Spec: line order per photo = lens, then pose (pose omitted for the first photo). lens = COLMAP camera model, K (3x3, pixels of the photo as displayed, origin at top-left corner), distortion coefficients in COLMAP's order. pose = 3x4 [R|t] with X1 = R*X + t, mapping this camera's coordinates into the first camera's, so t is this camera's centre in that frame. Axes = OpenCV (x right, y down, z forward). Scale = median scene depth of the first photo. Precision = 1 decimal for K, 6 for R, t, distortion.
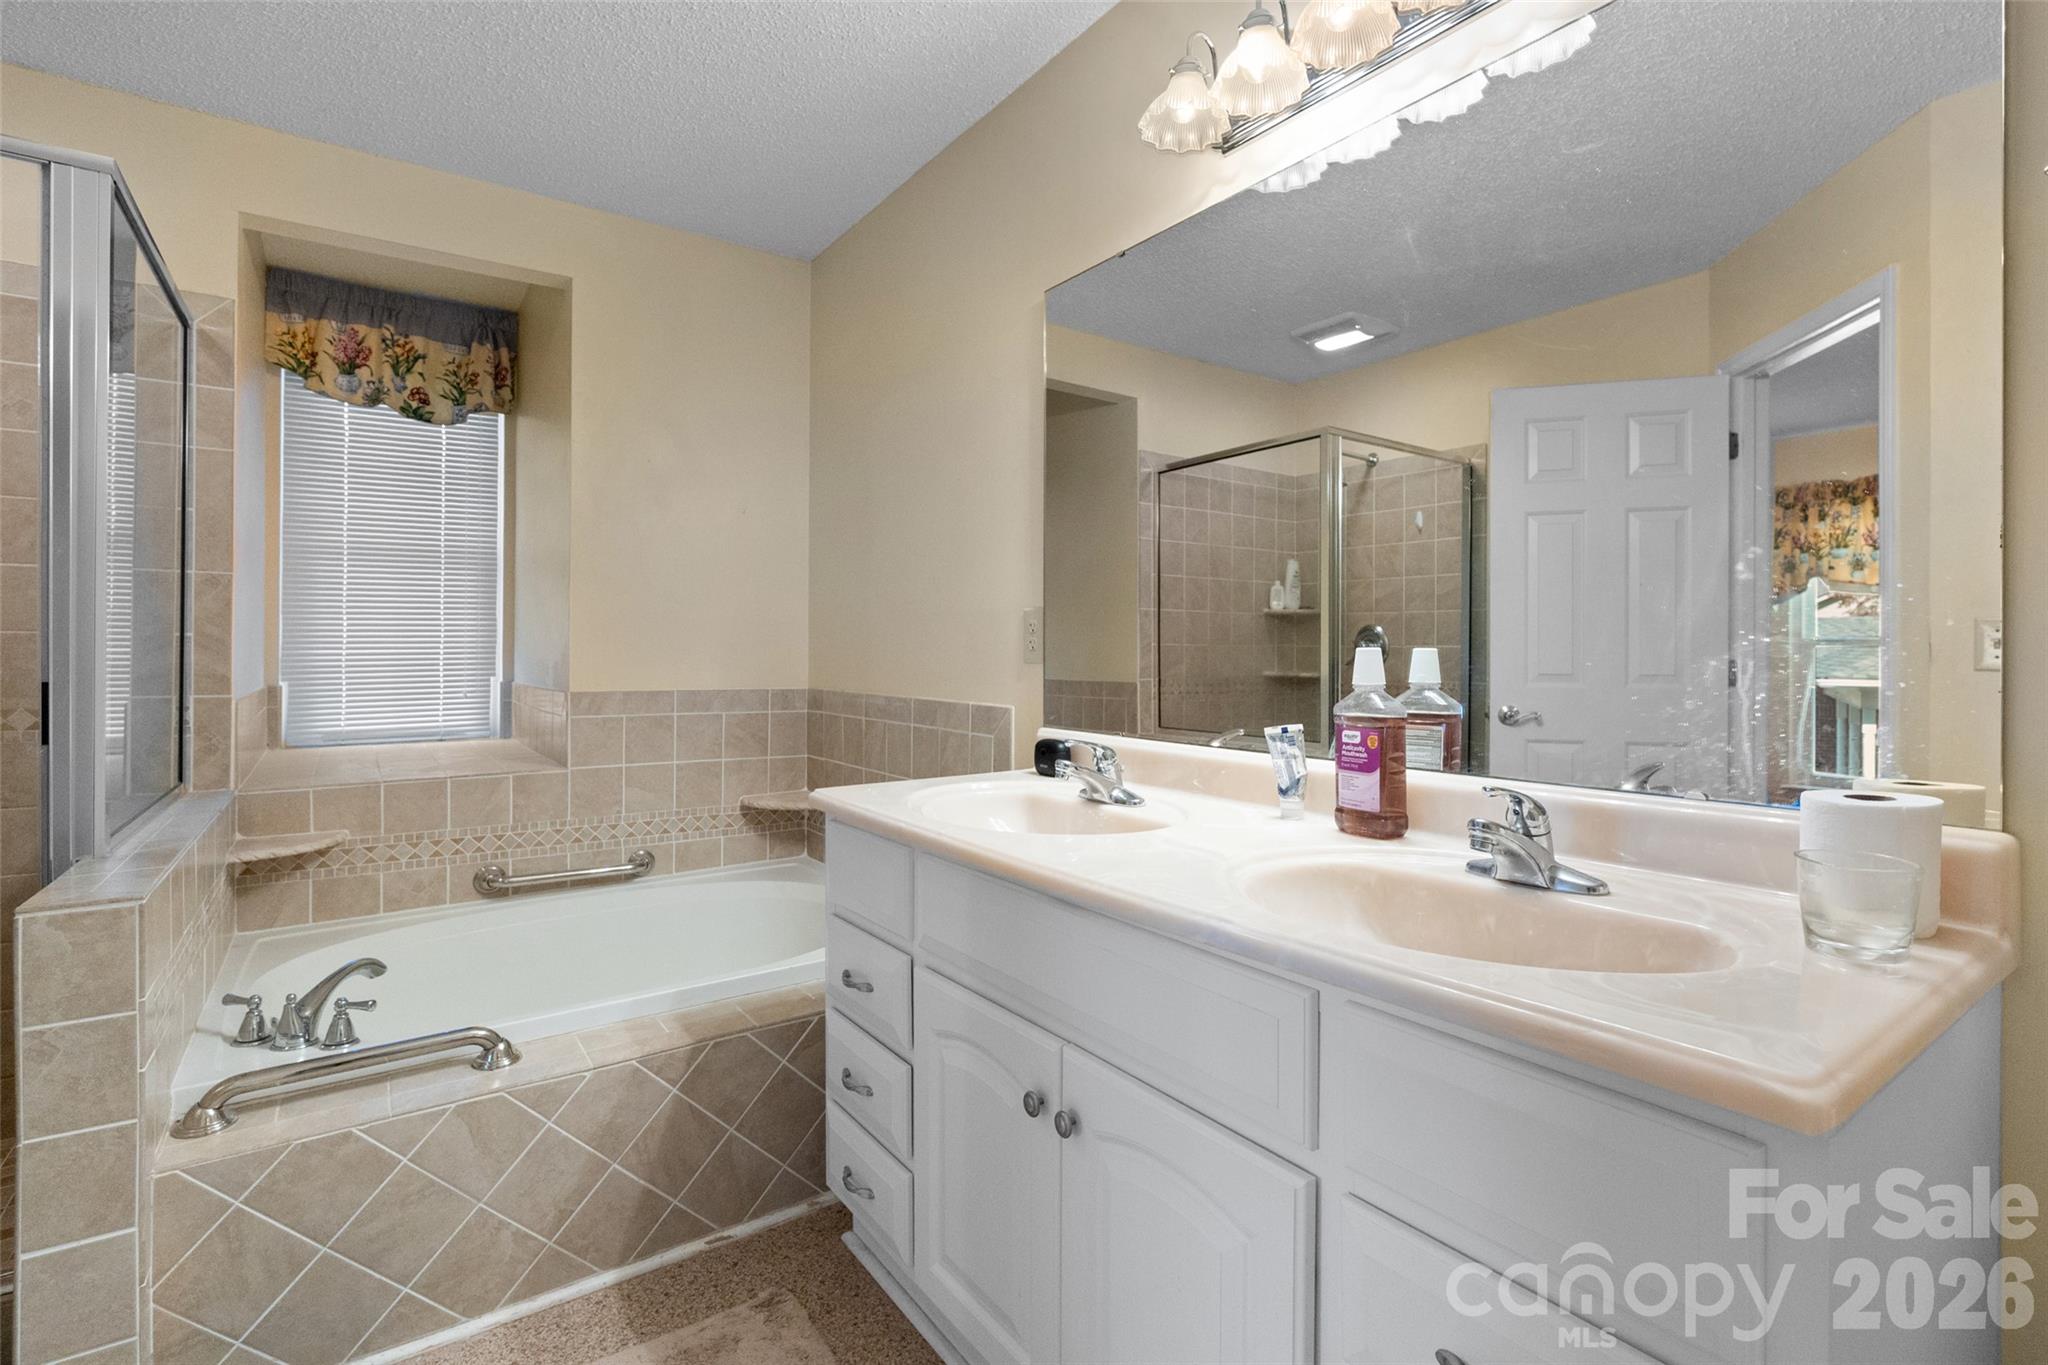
lens RADIAL K [[951.4, 0, 1012.2], [0, 951.4, 657.7], [0, 0, 1]] dist [-0.000862, -0.000446]
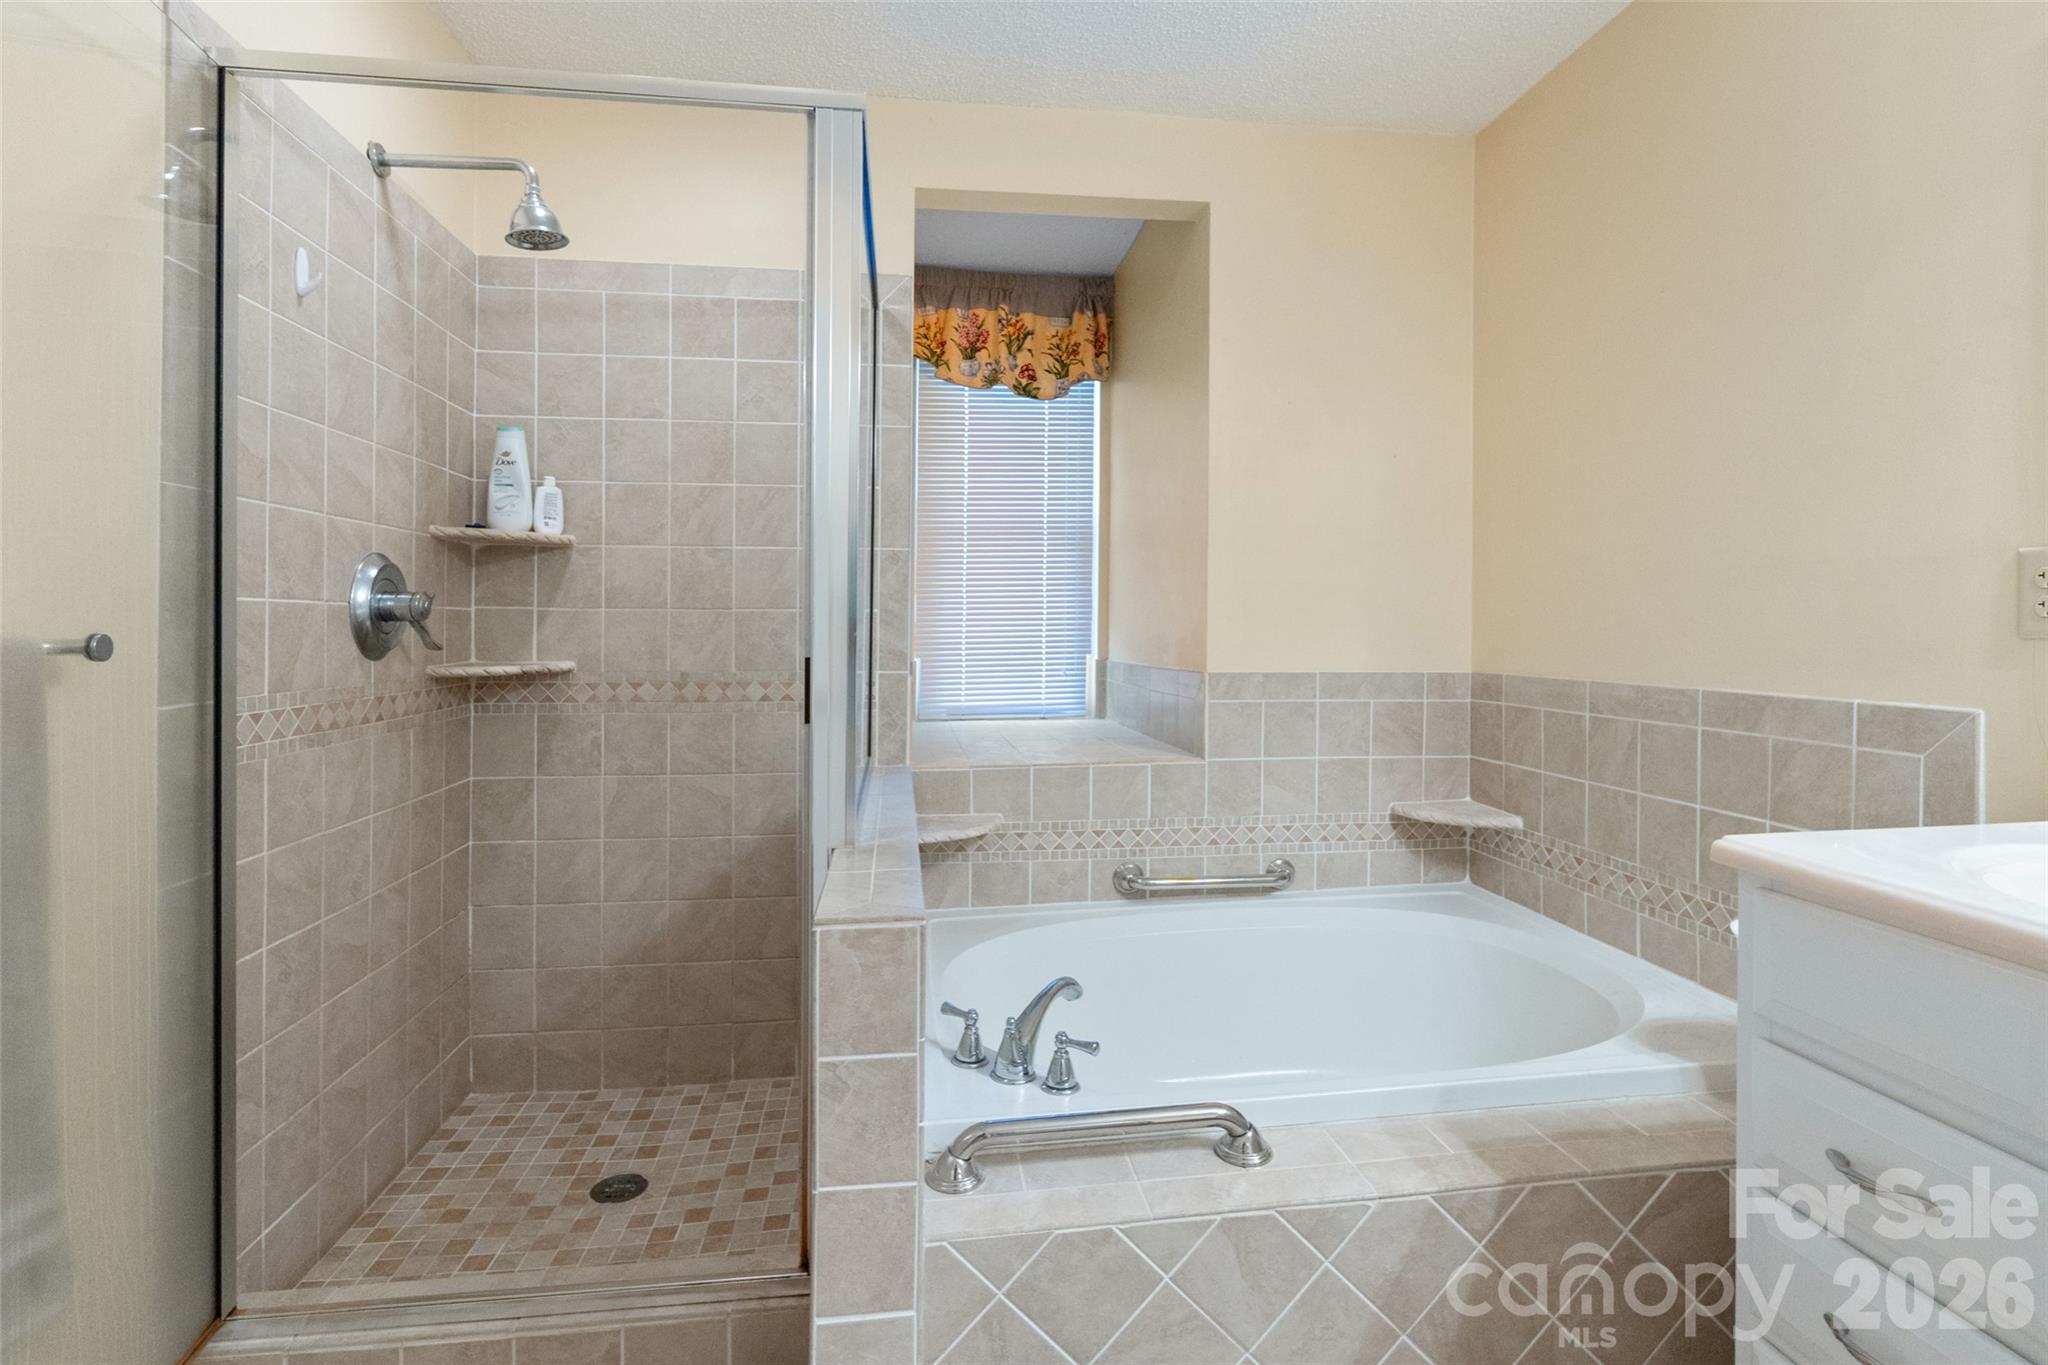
lens RADIAL K [[973.9, 0, 1027.4], [0, 973.9, 623.1], [0, 0, 1]] dist [0.000227, 0.000199]
pose [[0.884975, -0.007790, -0.465574, -0.192389], [0.001364, 0.999899, -0.014138, 0.002793], [0.465637, 0.011877, 0.884896, 0.125184]]
